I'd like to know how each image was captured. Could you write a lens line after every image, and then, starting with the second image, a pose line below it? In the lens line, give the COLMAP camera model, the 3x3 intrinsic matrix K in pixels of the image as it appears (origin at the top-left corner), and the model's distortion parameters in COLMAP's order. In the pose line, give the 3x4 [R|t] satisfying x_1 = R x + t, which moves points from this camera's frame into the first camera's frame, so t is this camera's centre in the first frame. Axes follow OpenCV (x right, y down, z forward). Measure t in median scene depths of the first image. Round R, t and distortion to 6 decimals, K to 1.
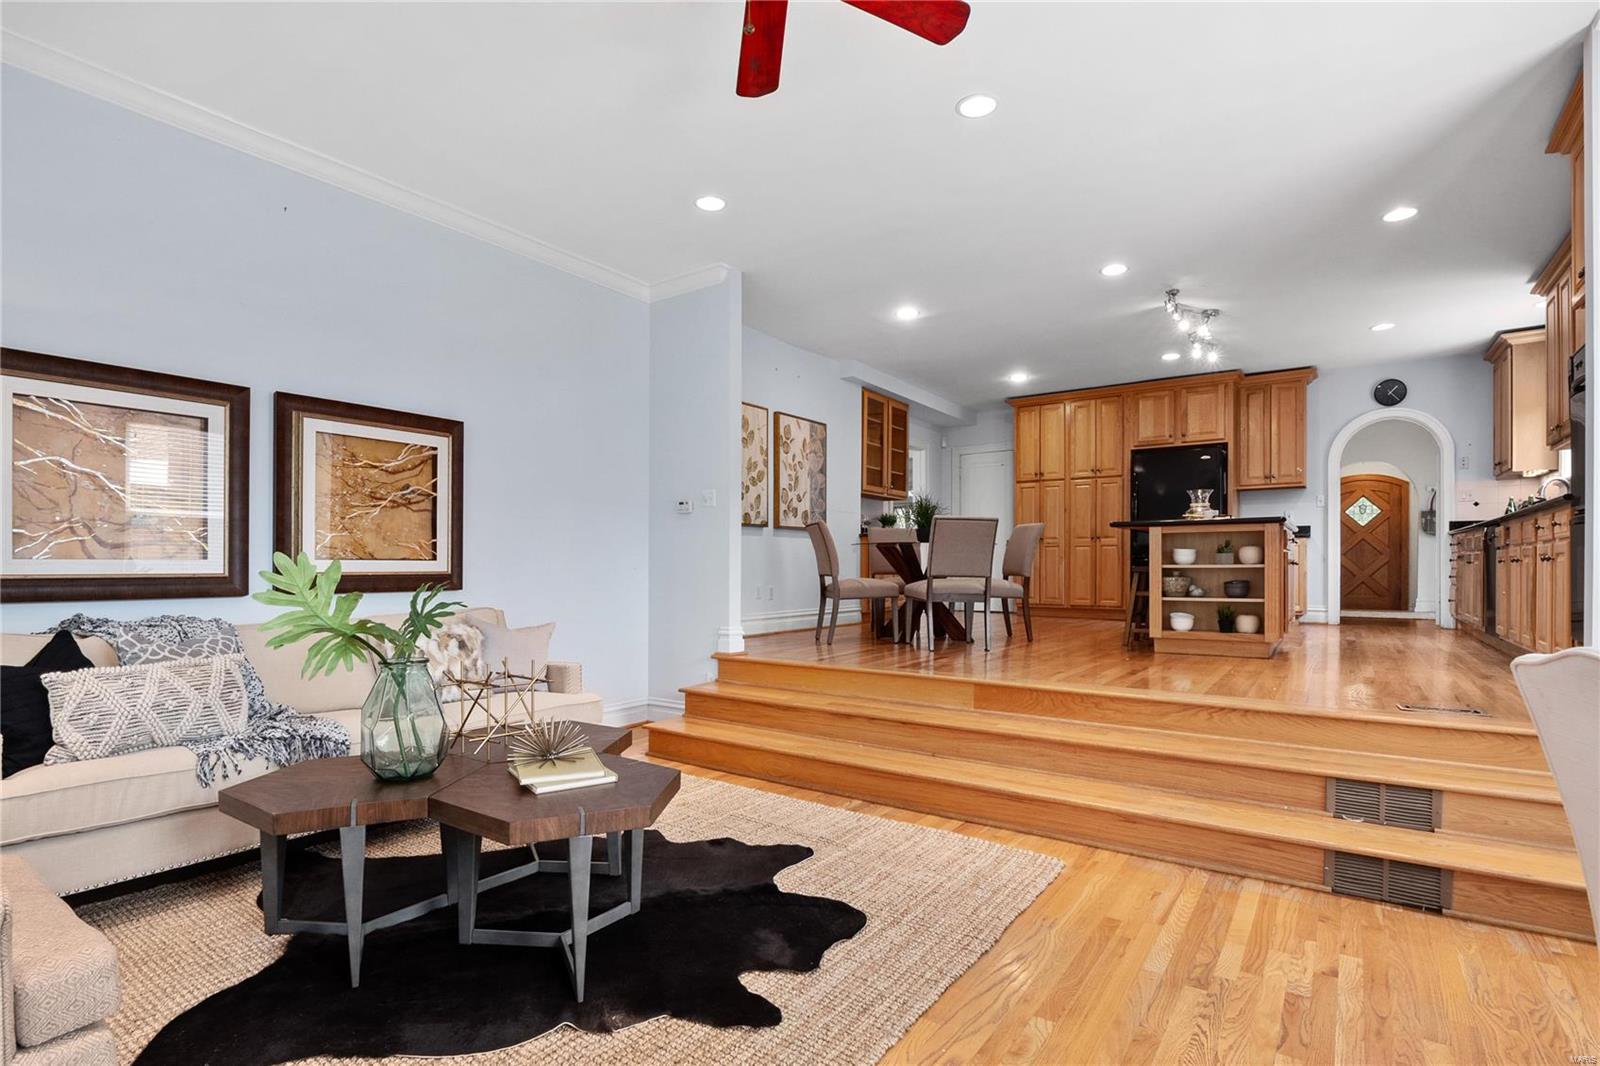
lens RADIAL K [[775.5, 0, 788.6], [0, 775.5, 573.5], [0, 0, 1]] dist [-0.007324, -0.001952]
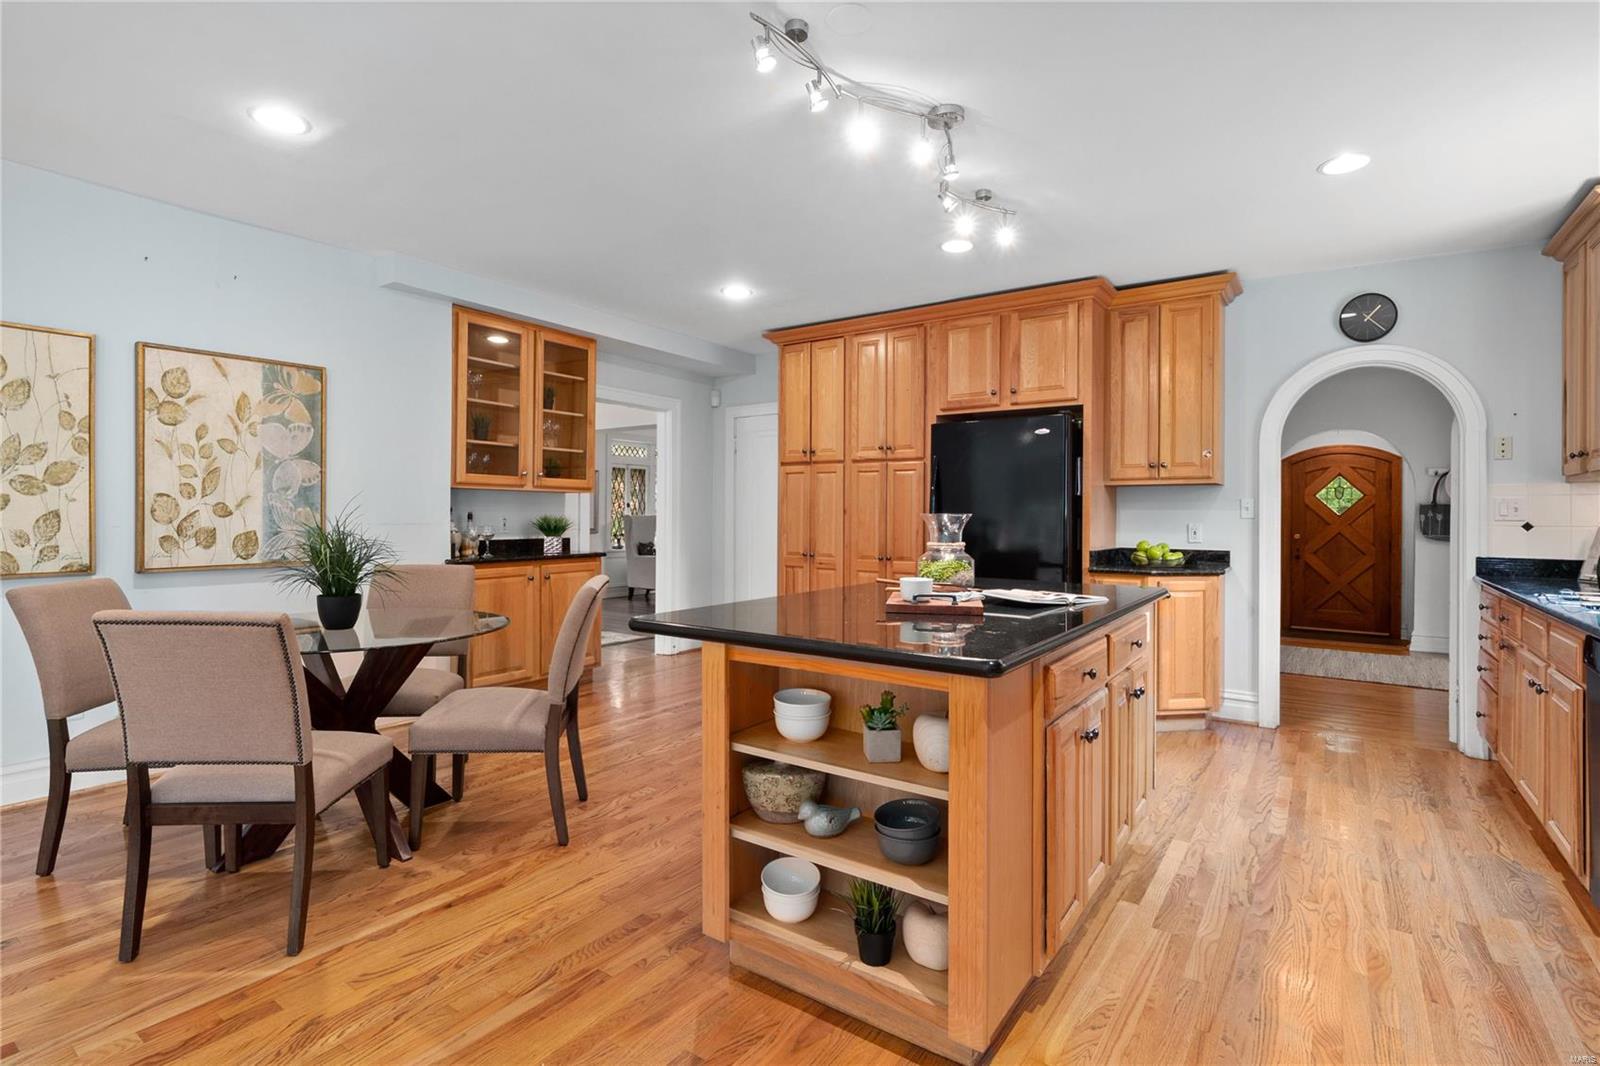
lens RADIAL K [[775.5, 0, 786.9], [0, 775.5, 521.6], [0, 0, 1]] dist [-0.007324, -0.001952]
pose [[0.999970, 0.006649, 0.003931, 0.350229], [-0.006639, 0.999975, -0.002569, -0.081438], [-0.003948, 0.002543, 0.999989, 0.433949]]
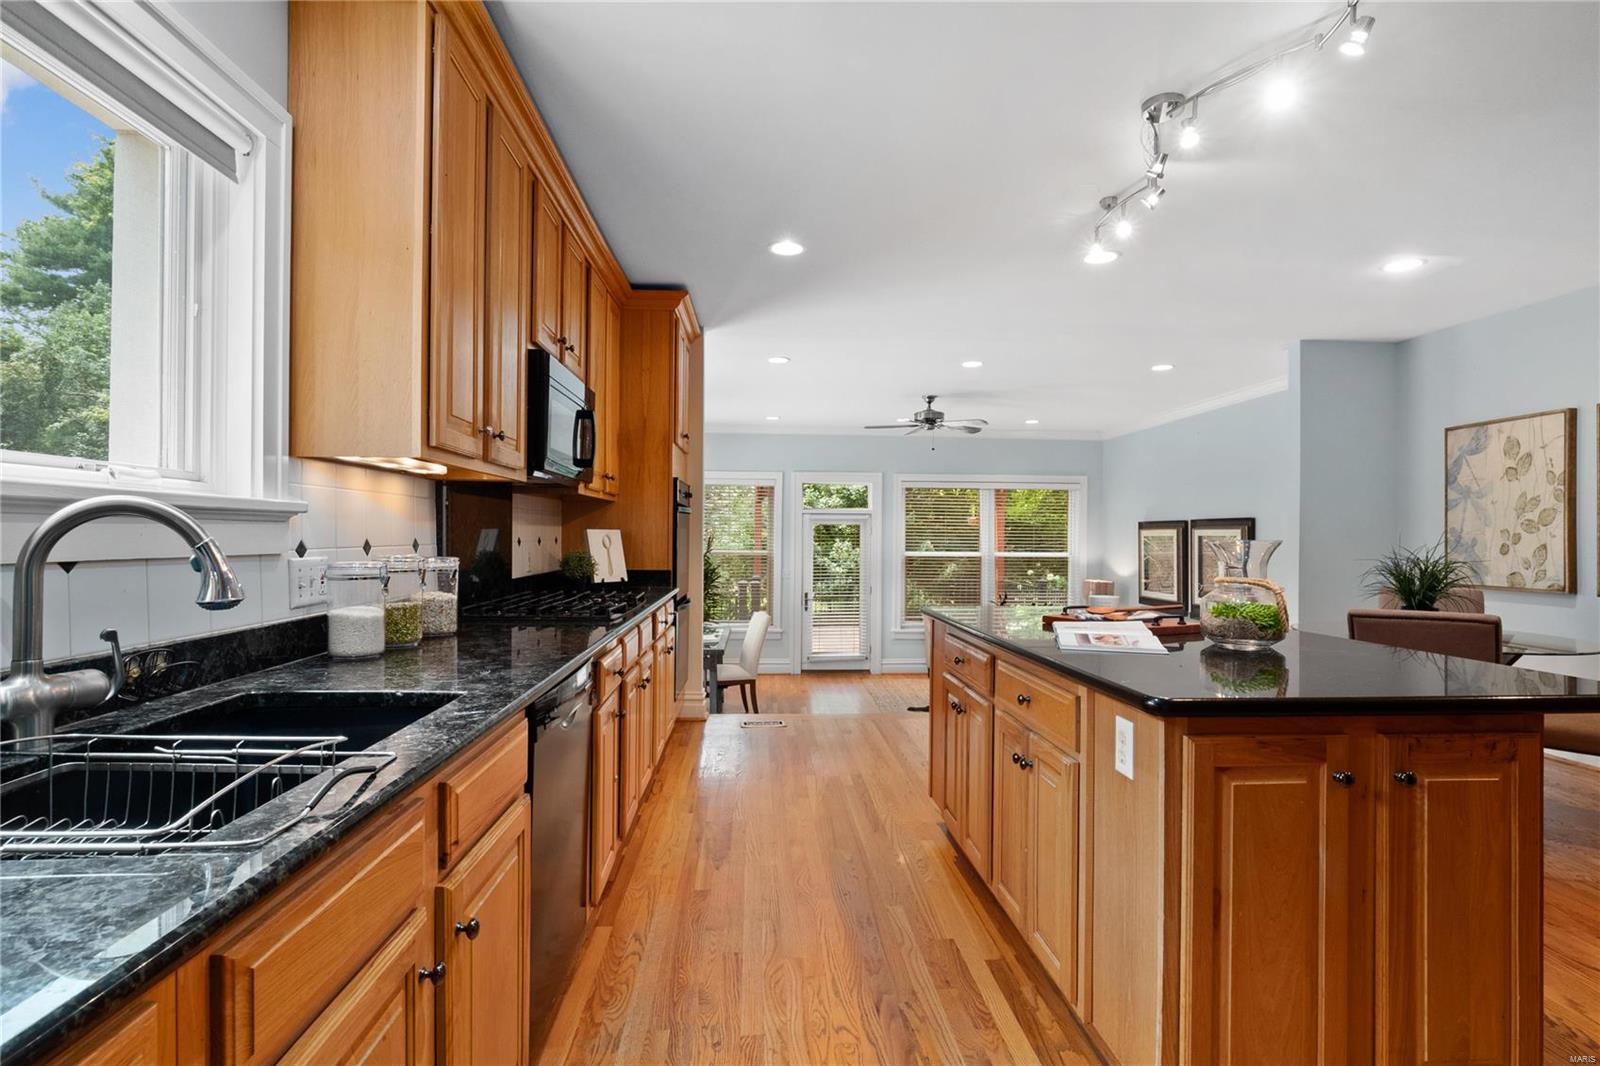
lens RADIAL K [[775.5, 0, 798.6], [0, 775.5, 530.1], [0, 0, 1]] dist [-0.007324, -0.001952]
pose [[-0.767806, -0.012097, -0.640568, 0.733167], [-0.018003, 0.999834, 0.002698, -0.087688], [0.640430, 0.013604, -0.767896, 0.919384]]
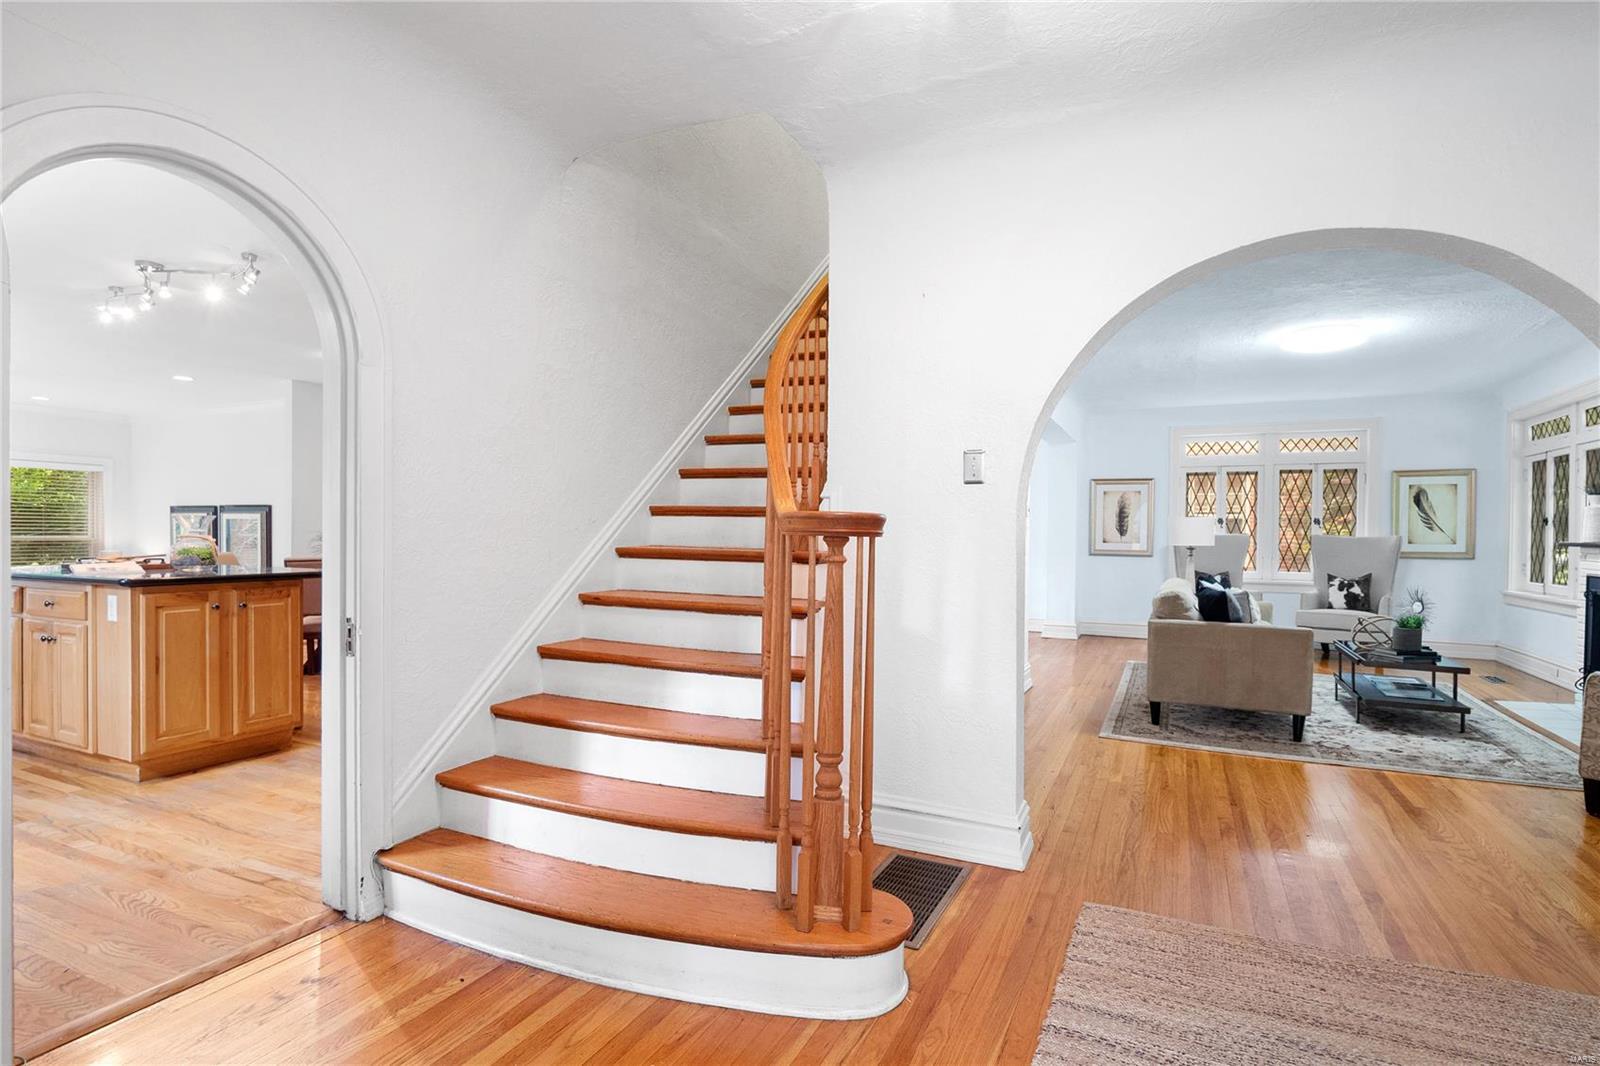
lens RADIAL K [[775.5, 0, 790.4], [0, 775.5, 543.2], [0, 0, 1]] dist [-0.007324, -0.001952]
pose [[0.193725, 0.015292, -0.980937, 0.990336], [-0.024284, 0.999647, 0.010788, -0.083692], [0.980755, 0.021732, 0.194028, 1.080013]]
